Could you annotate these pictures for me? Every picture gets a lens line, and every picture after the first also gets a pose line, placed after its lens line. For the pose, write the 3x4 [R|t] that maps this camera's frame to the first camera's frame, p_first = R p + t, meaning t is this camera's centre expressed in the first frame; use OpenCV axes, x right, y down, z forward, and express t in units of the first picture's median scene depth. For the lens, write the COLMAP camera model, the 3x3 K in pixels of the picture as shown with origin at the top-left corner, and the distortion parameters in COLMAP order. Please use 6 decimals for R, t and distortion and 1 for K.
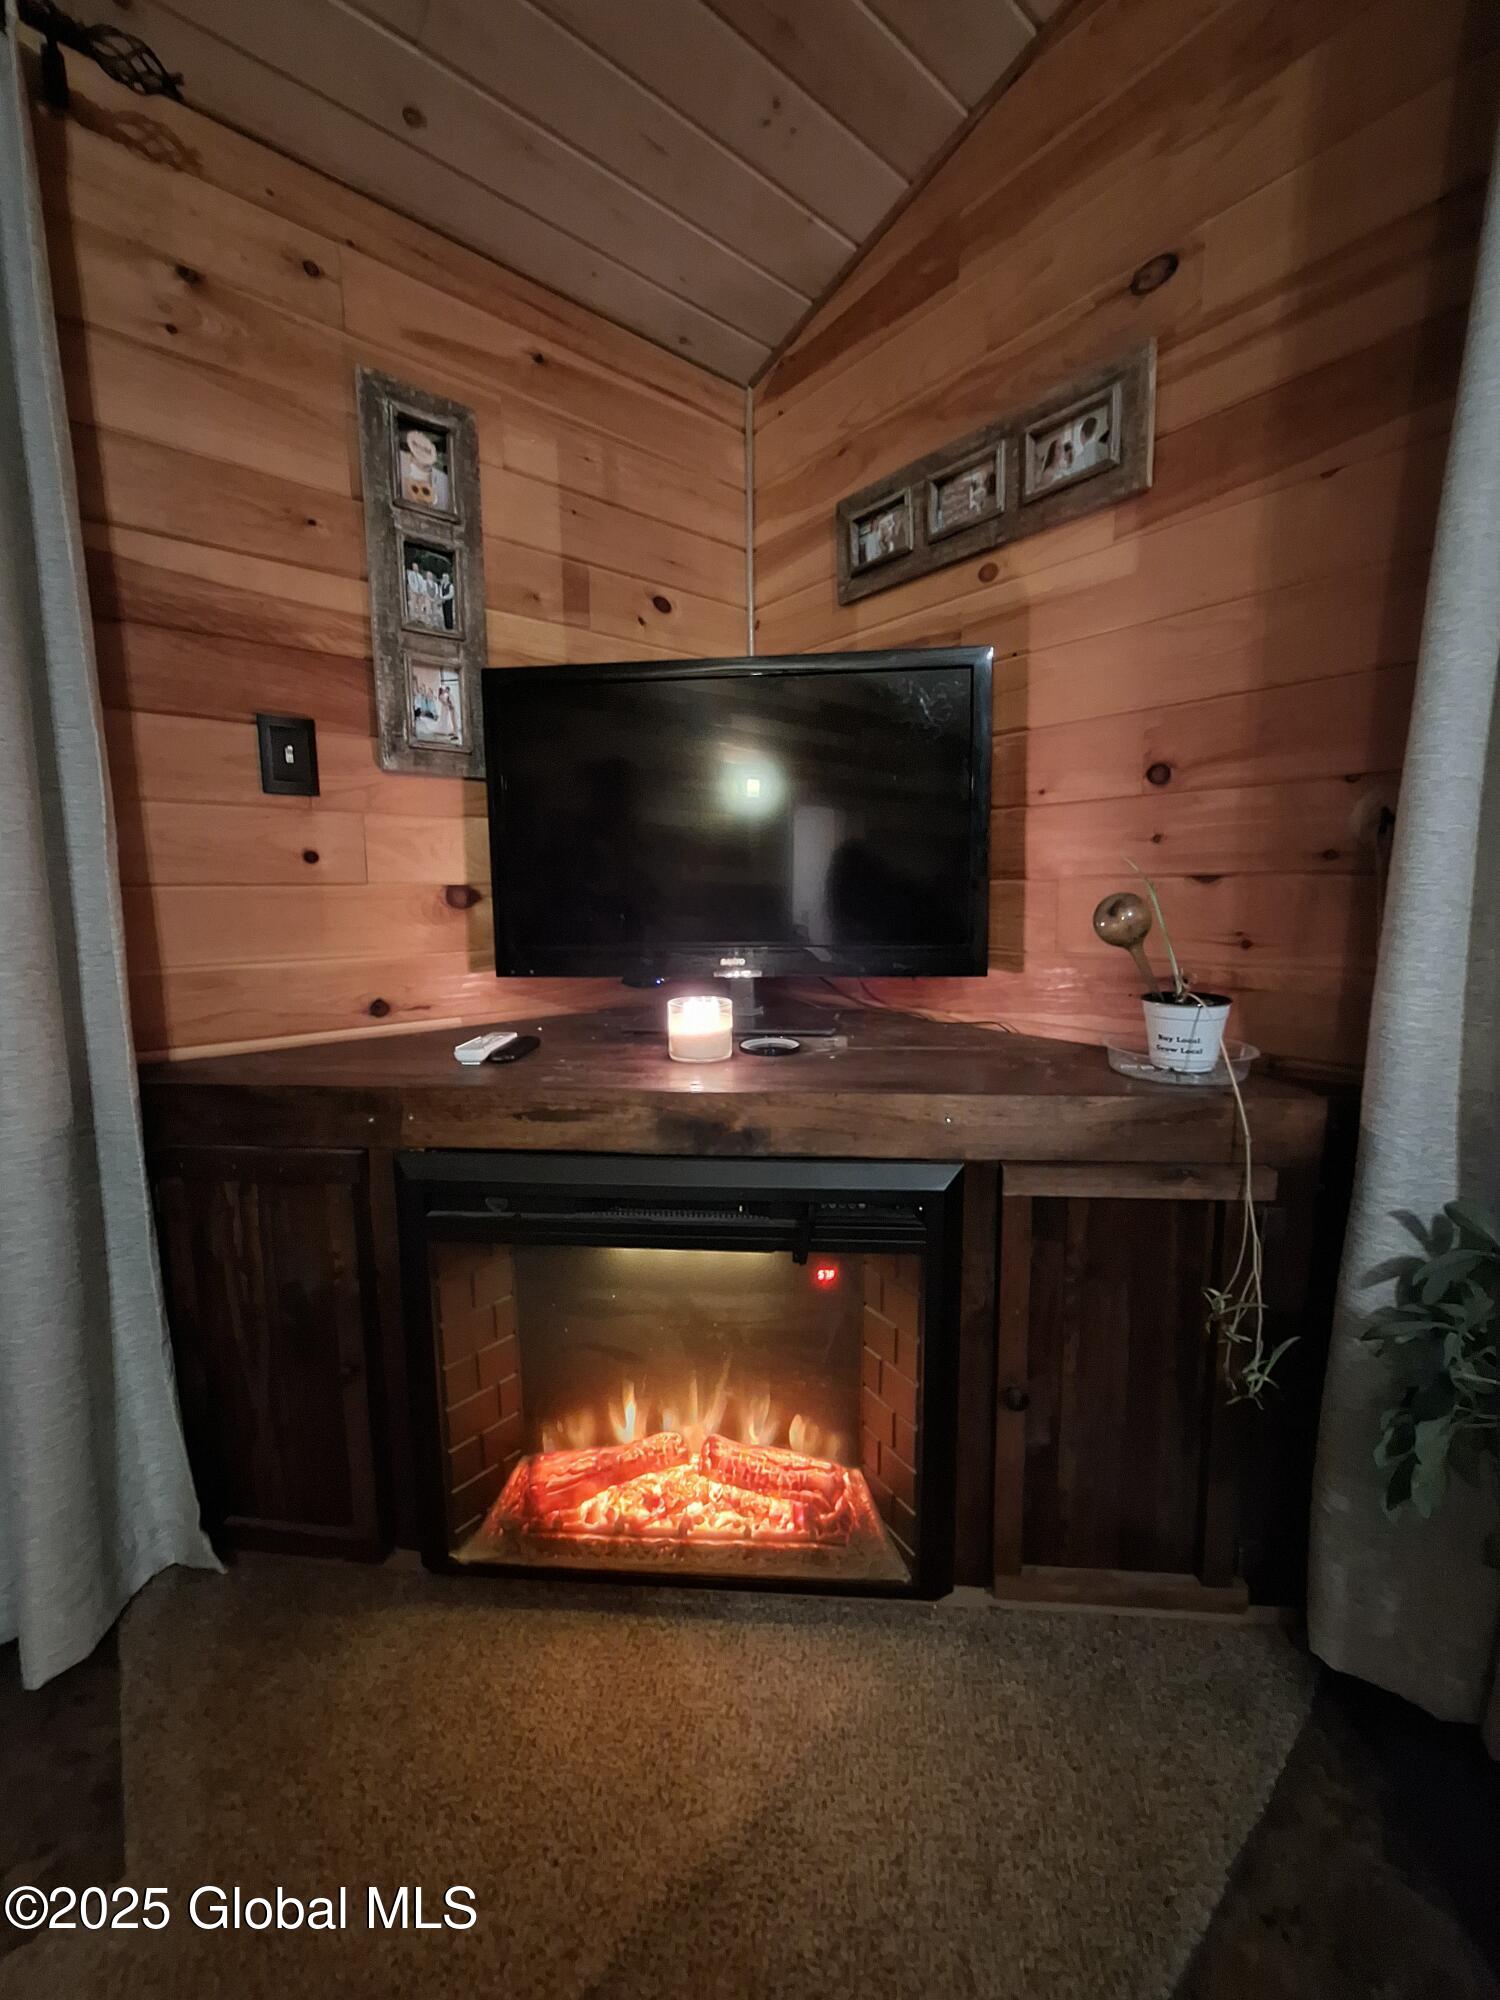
lens RADIAL K [[789.2, 0, 751.1], [0, 789.2, 994.0], [0, 0, 1]] dist [-0.002973, 0.000527]
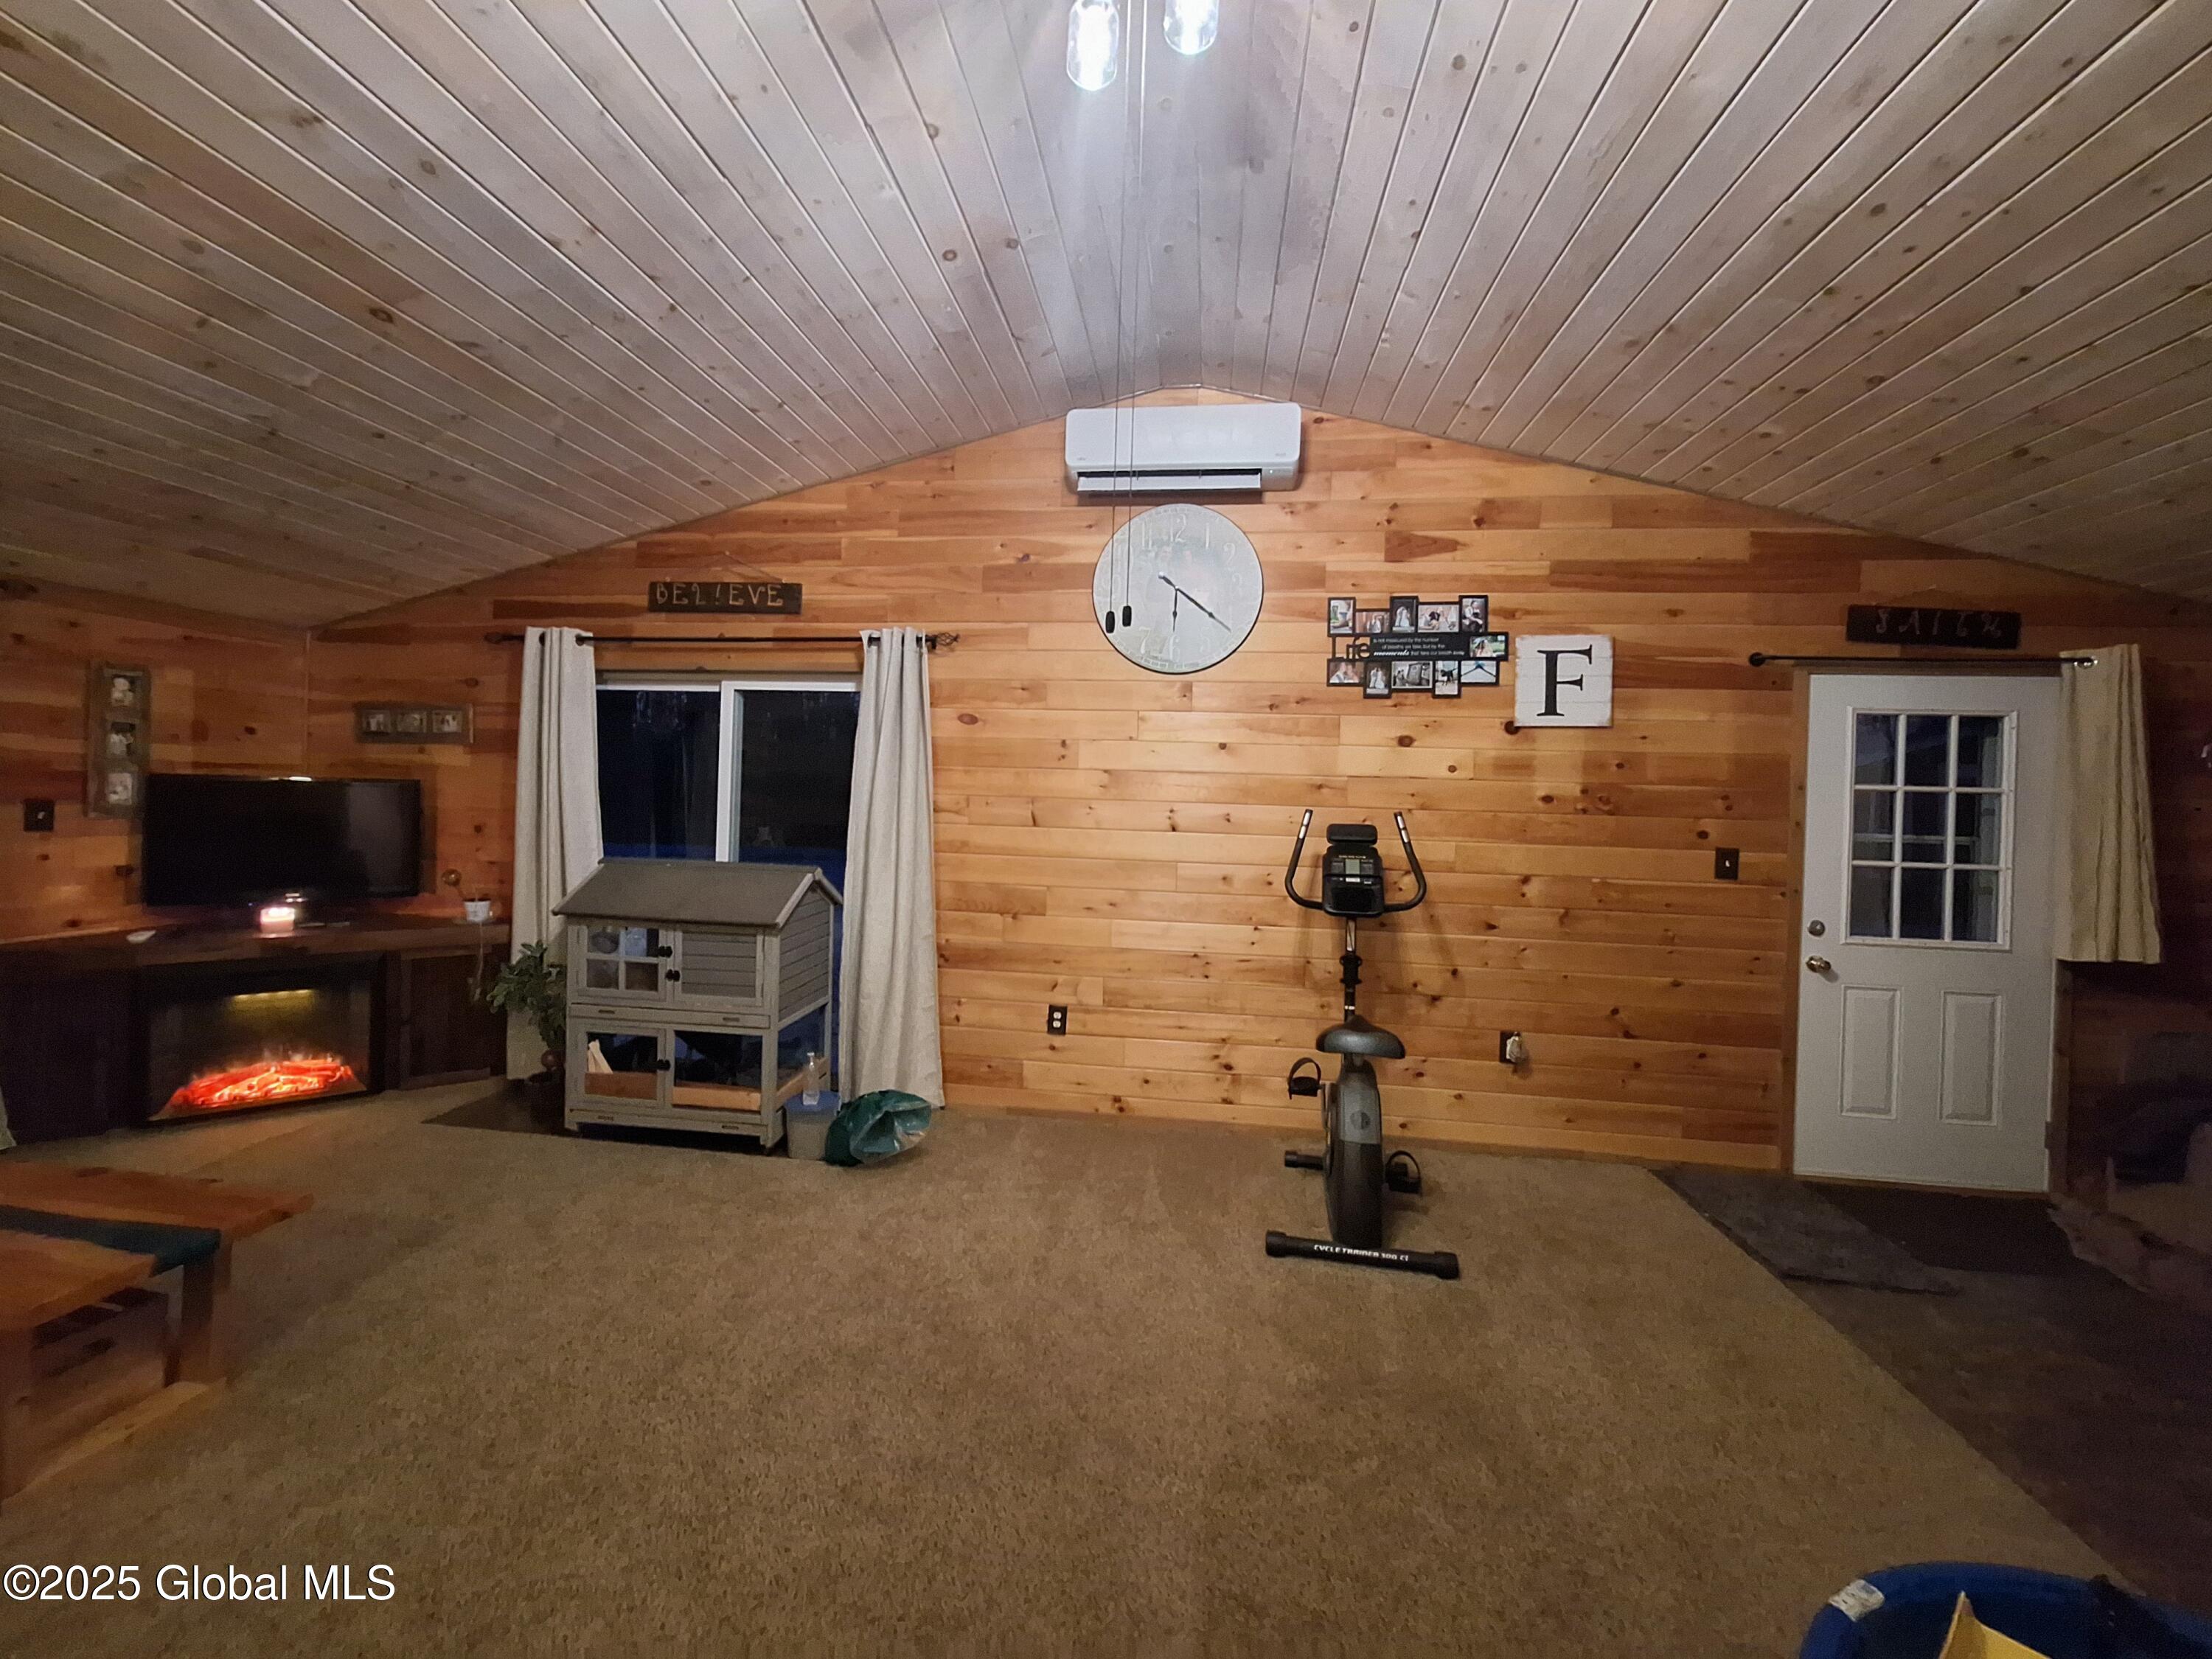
lens RADIAL K [[872.9, 0, 1100.0], [0, 872.9, 805.1], [0, 0, 1]] dist [-0.002973, 0.000527]
pose [[0.729826, 0.022628, 0.683258, -0.050298], [0.056245, 0.994076, -0.092999, 0.081176], [-0.681315, 0.106303, 0.724230, -2.928686]]
